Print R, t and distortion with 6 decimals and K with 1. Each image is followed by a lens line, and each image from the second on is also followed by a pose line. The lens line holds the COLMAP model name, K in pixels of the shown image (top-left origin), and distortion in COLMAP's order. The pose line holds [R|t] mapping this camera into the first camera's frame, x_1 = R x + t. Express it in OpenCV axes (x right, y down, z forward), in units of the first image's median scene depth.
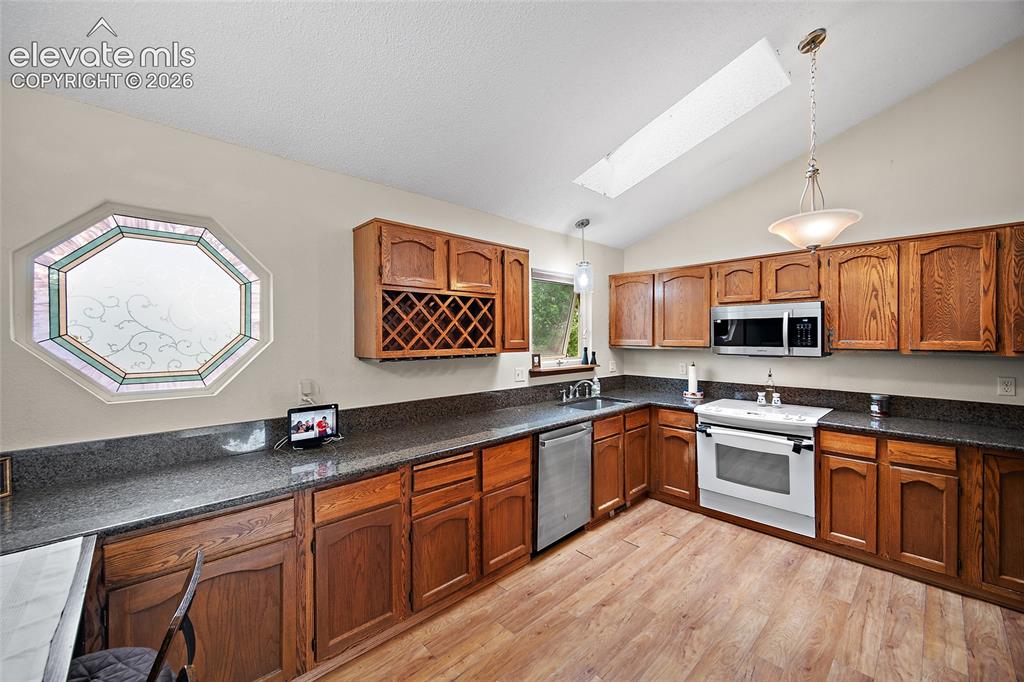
lens RADIAL K [[407.8, 0, 503.8], [0, 407.8, 338.6], [0, 0, 1]] dist [-0.001237, 0.001497]
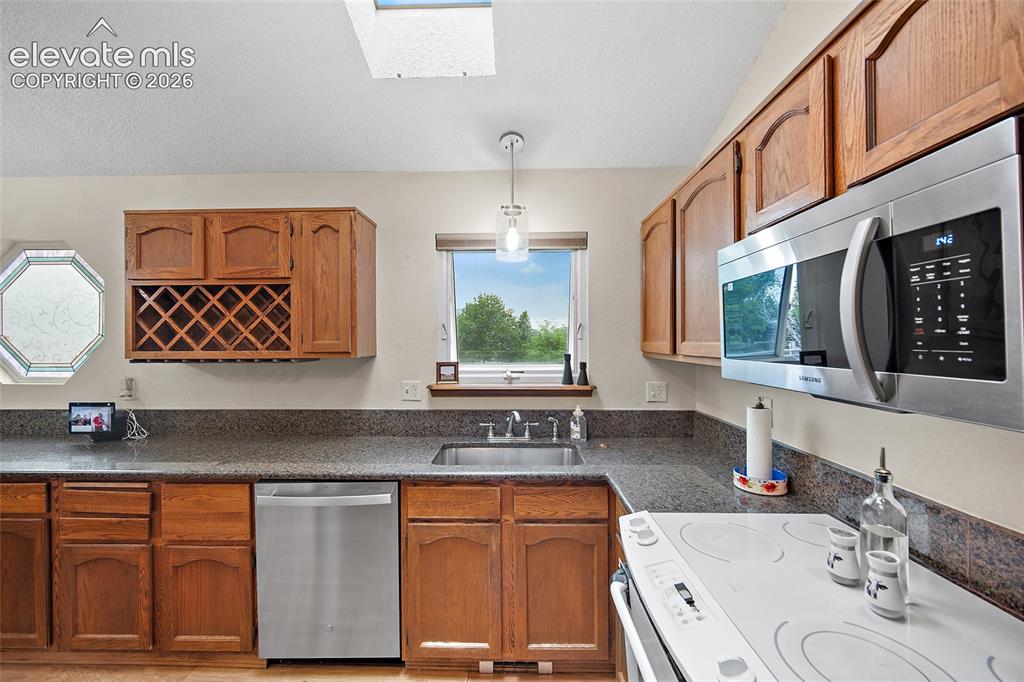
lens RADIAL K [[407.8, 0, 505.3], [0, 407.8, 341.0], [0, 0, 1]] dist [-0.001237, 0.001497]
pose [[0.705704, 0.001495, -0.708505, 0.879975], [-0.001519, 0.999999, 0.000596, 0.004482], [0.708505, 0.000656, 0.705706, 0.859214]]
